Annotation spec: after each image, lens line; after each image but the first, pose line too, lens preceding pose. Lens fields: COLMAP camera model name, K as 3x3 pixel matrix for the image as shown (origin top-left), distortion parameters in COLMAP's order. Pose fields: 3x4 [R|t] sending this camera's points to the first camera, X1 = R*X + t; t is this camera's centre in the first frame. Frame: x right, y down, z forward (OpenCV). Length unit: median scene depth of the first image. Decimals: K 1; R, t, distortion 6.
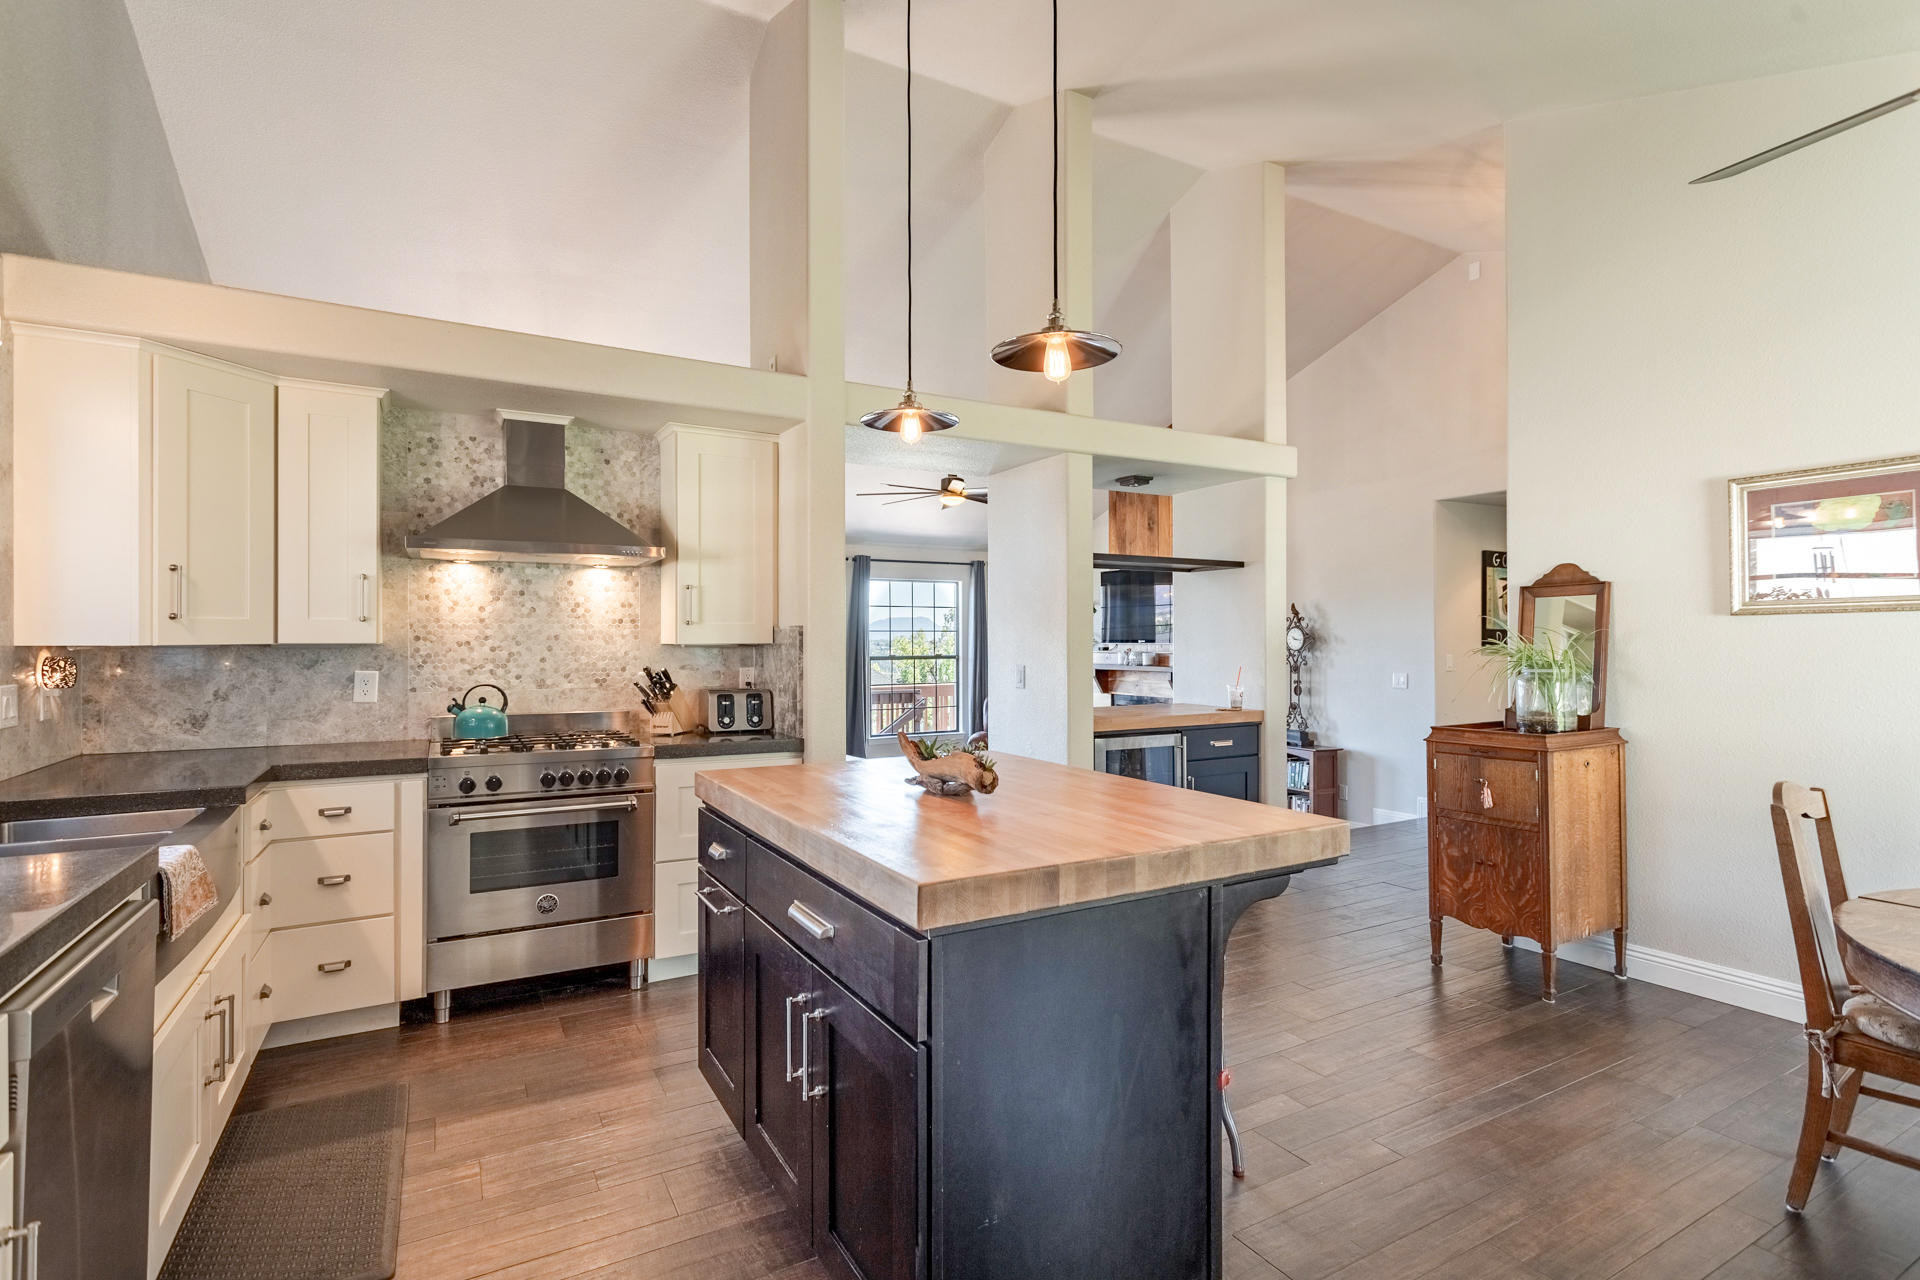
lens RADIAL K [[936.3, 0, 968.1], [0, 936.3, 641.6], [0, 0, 1]] dist [-0.001078, 0.003565]
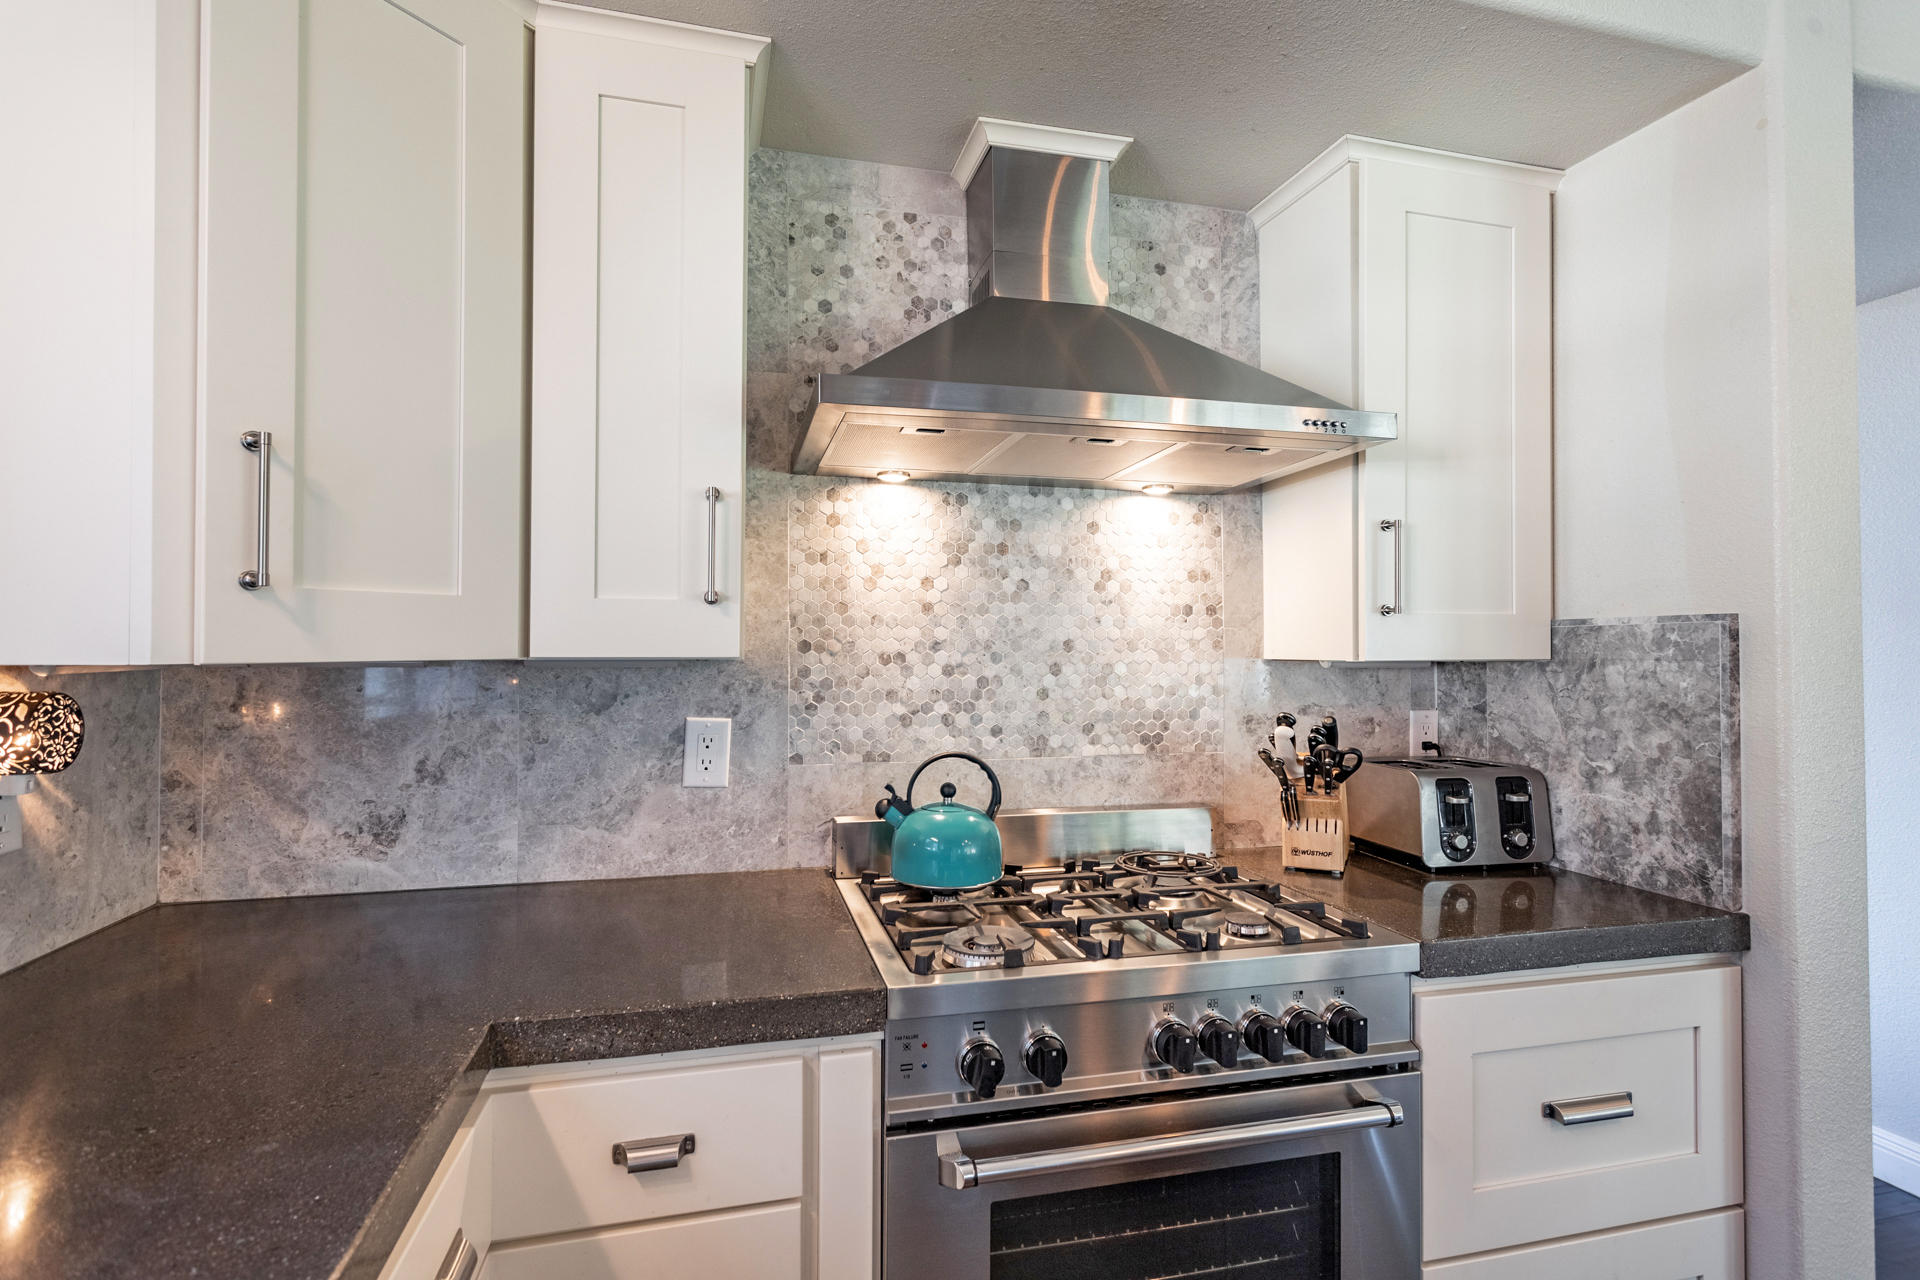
lens RADIAL K [[936.3, 0, 957.0], [0, 936.3, 641.9], [0, 0, 1]] dist [-0.001078, 0.003565]
pose [[0.965132, -0.000766, -0.261764, -0.391930], [-0.002145, 0.999939, -0.010833, -0.000982], [0.261756, 0.011017, 0.965071, 0.569774]]
